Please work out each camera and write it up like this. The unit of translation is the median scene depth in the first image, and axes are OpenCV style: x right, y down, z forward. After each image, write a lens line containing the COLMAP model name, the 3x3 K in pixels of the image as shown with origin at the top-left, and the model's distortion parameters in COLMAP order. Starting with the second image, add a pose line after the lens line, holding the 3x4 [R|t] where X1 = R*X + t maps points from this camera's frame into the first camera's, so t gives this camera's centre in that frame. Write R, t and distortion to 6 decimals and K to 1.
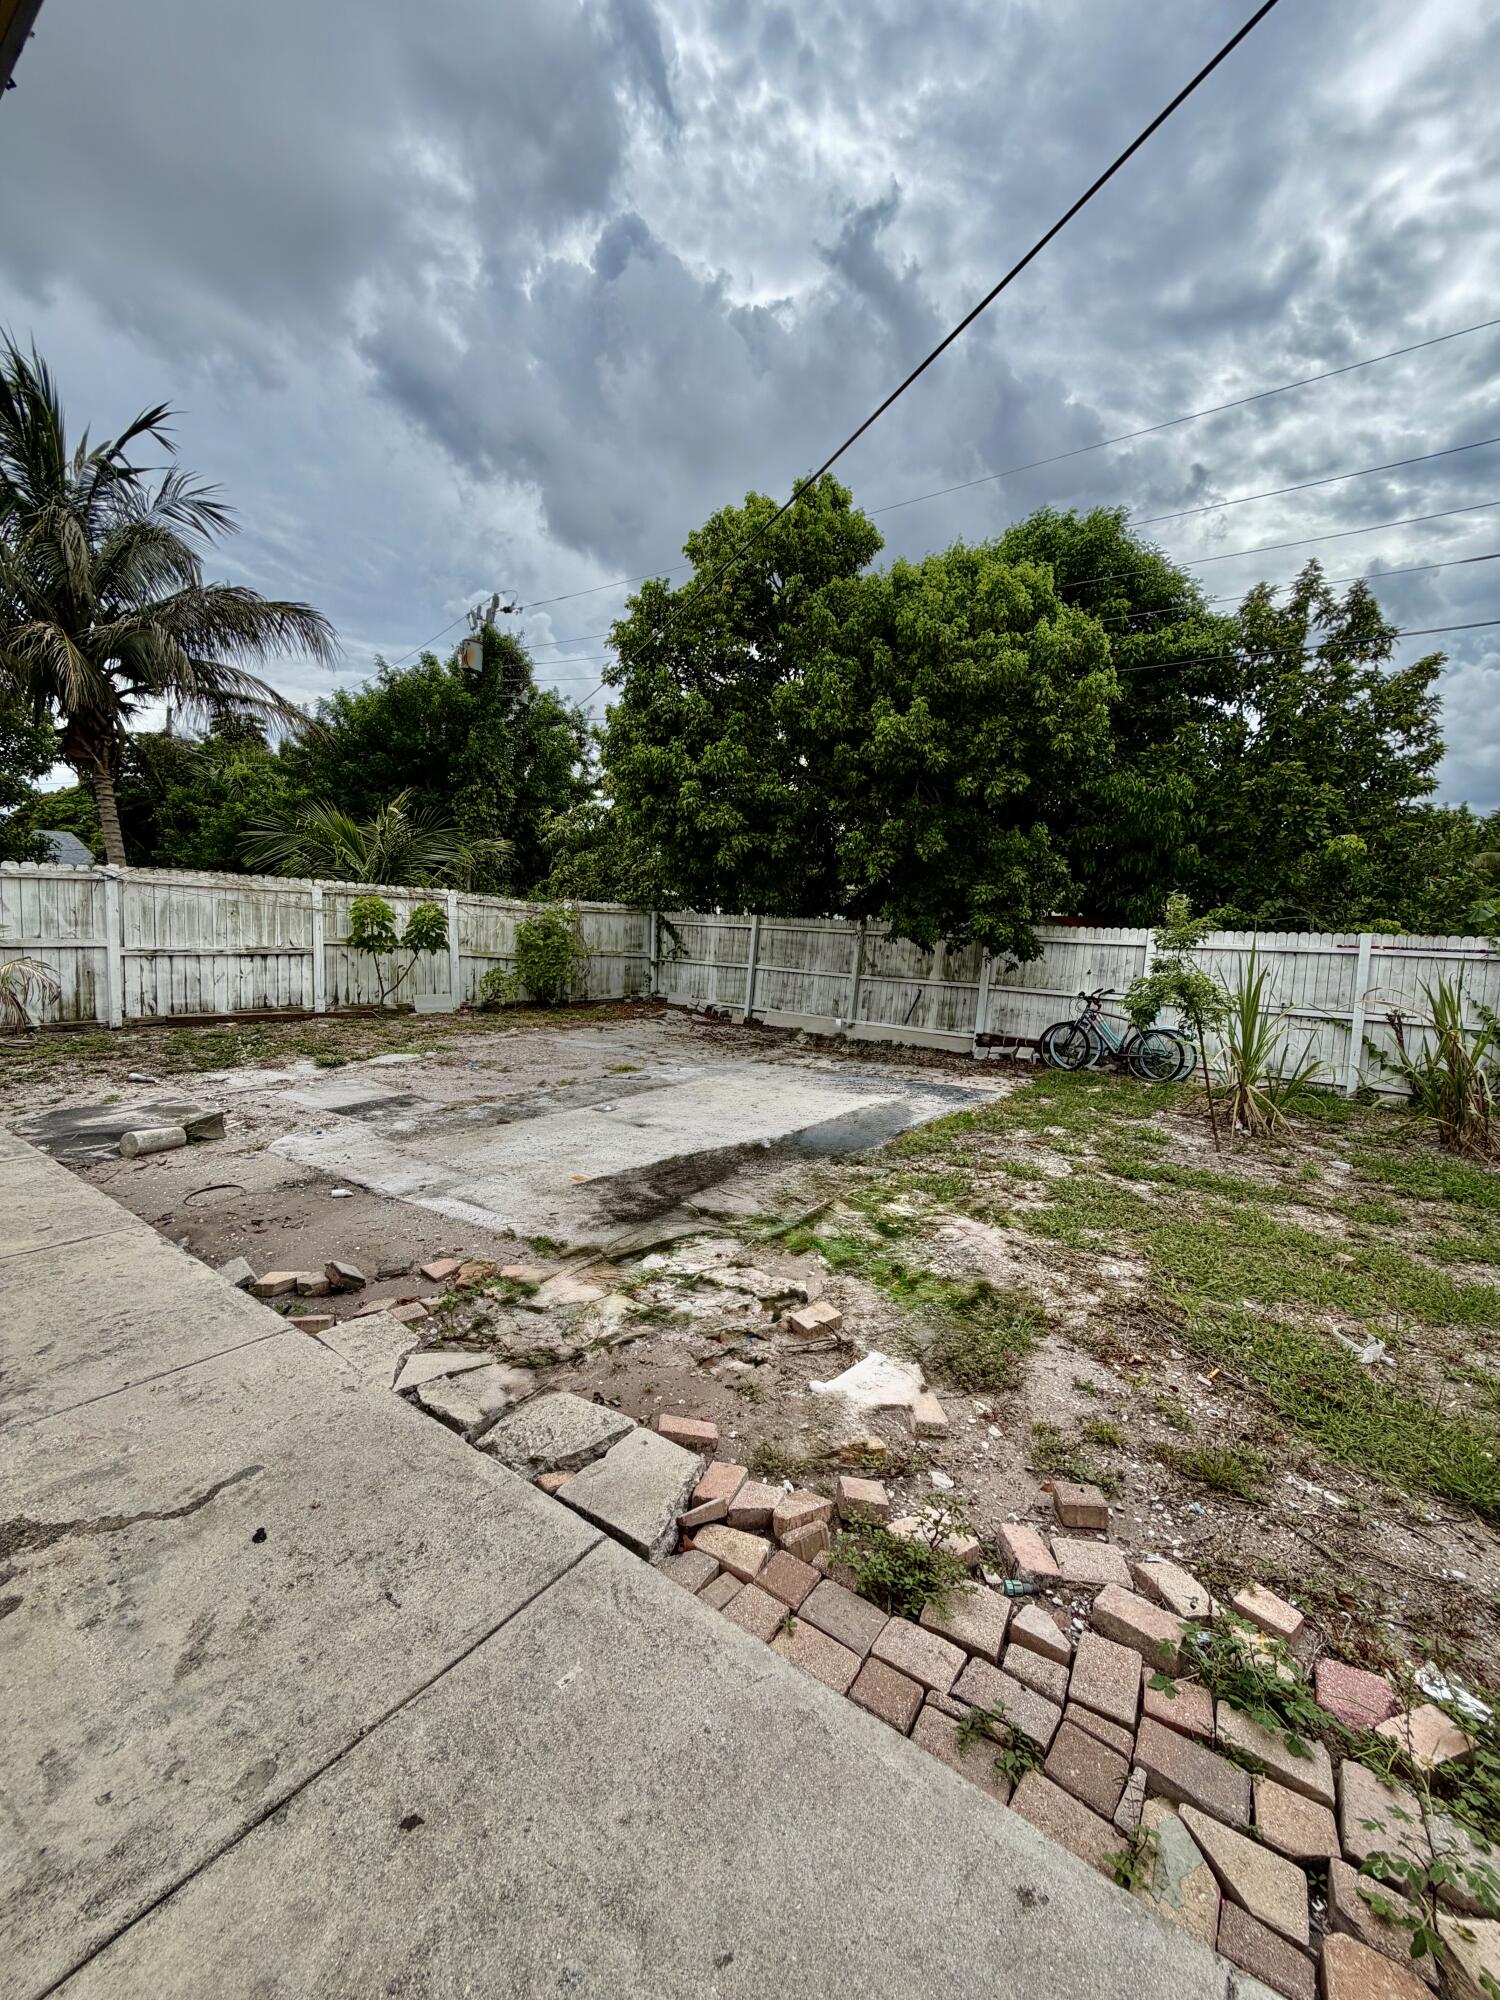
lens RADIAL K [[797.6, 0, 740.3], [0, 797.6, 1002.2], [0, 0, 1]] dist [-0.001733, -0.000043]
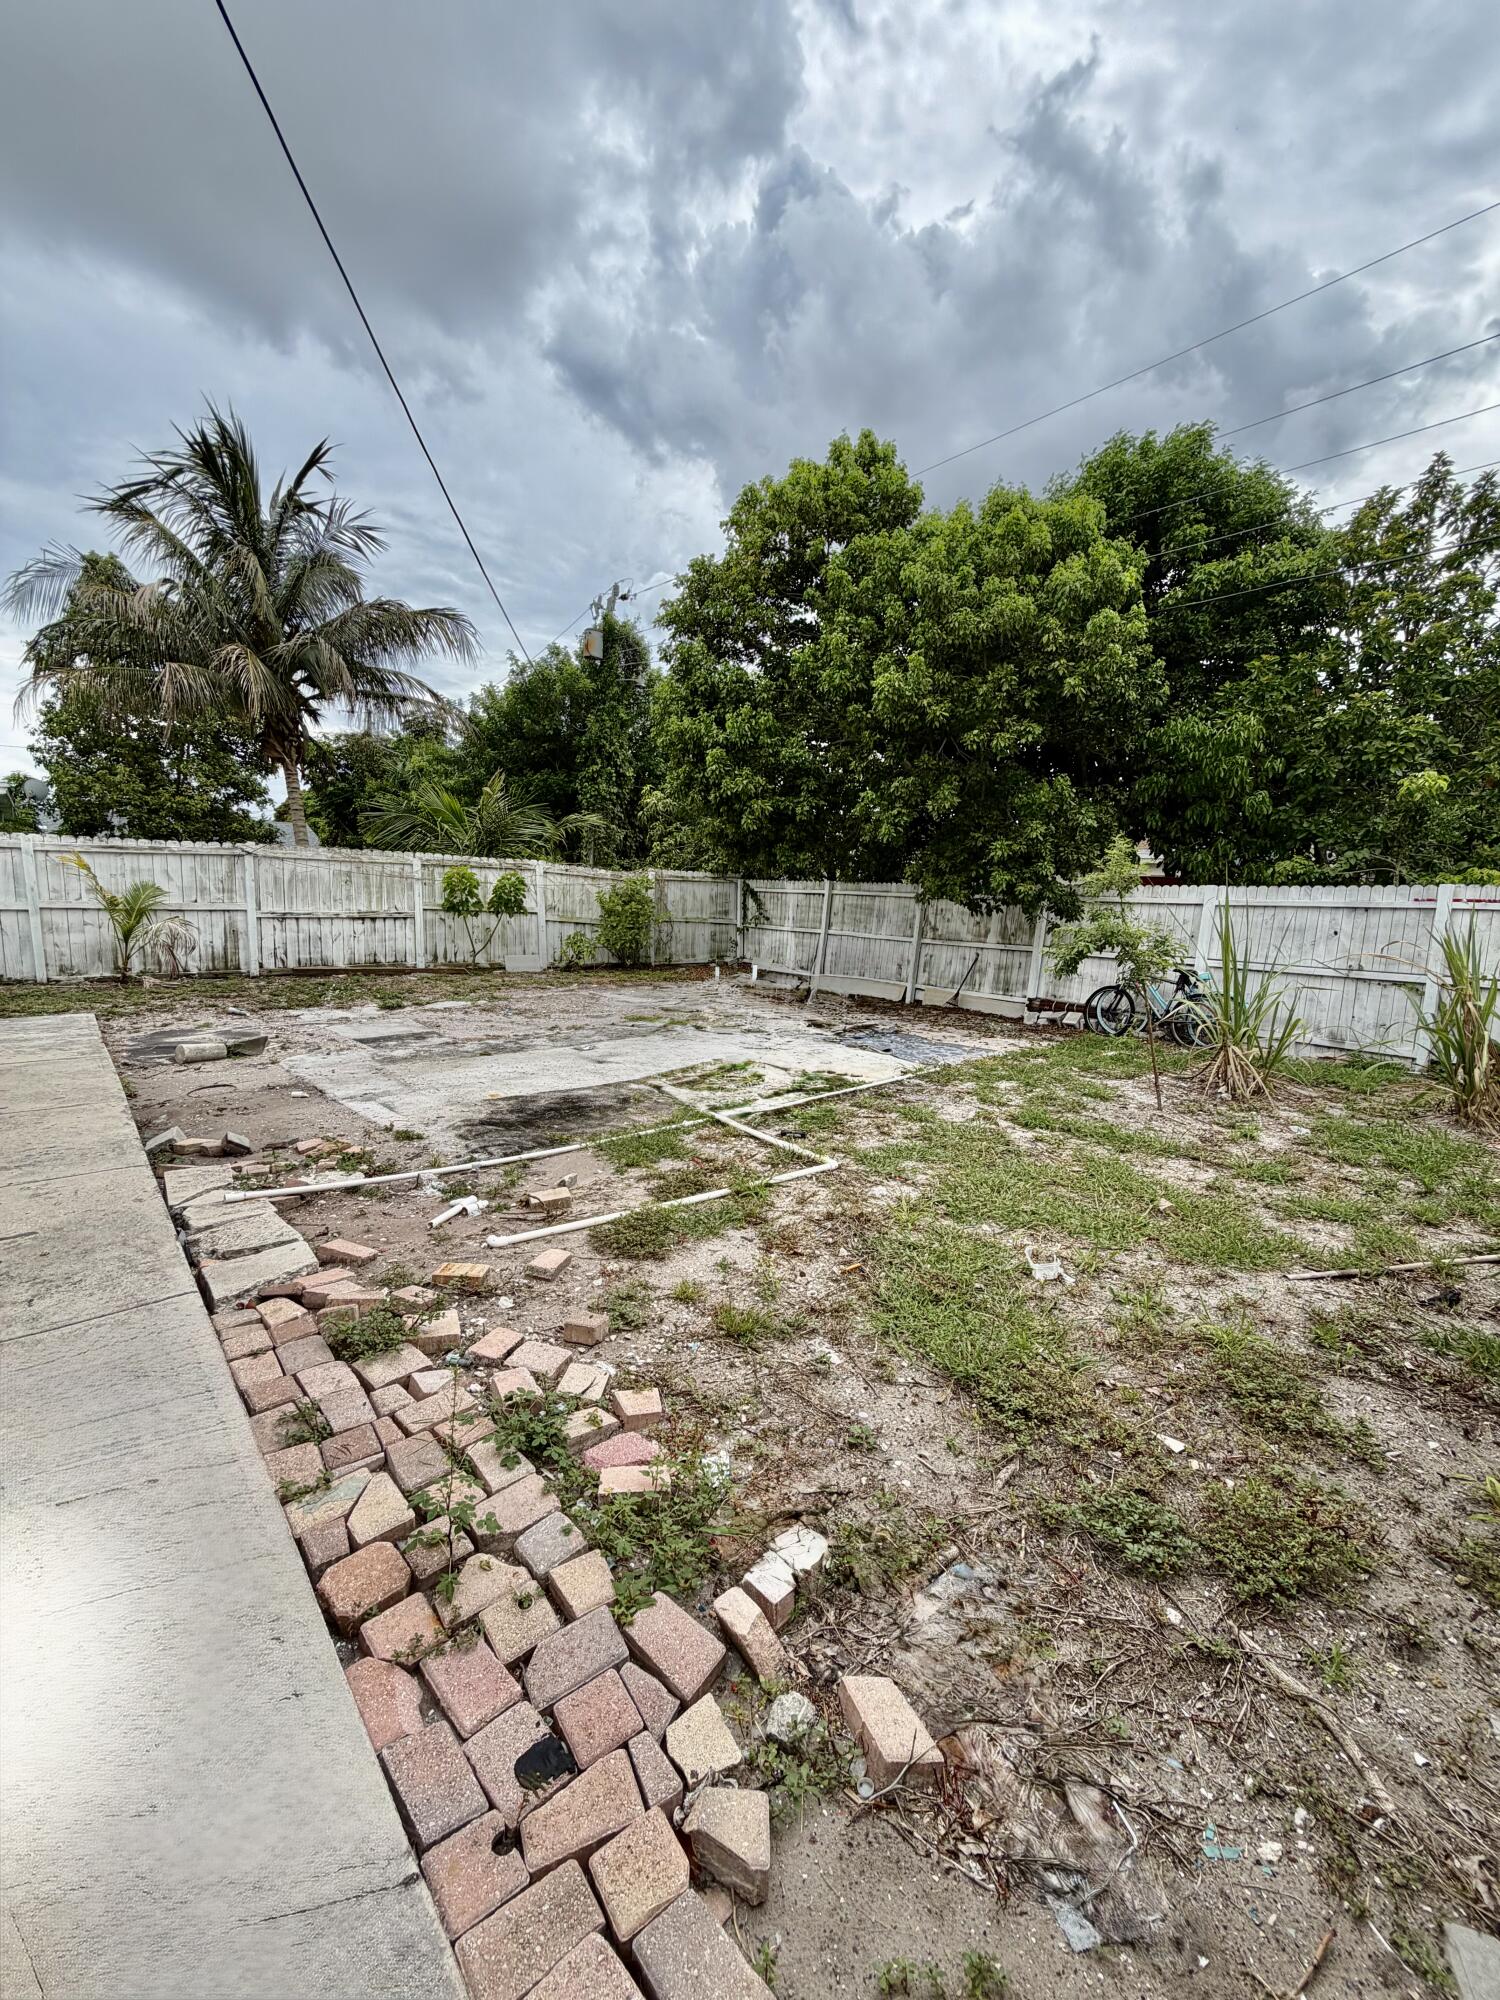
lens RADIAL K [[798.2, 0, 749.9], [0, 798.2, 1002.8], [0, 0, 1]] dist [-0.000174, -0.000134]
pose [[0.975136, 0.019199, -0.220772, 0.213024], [-0.012856, 0.999463, 0.030132, 0.023950], [0.221232, -0.026545, 0.974860, -0.023493]]
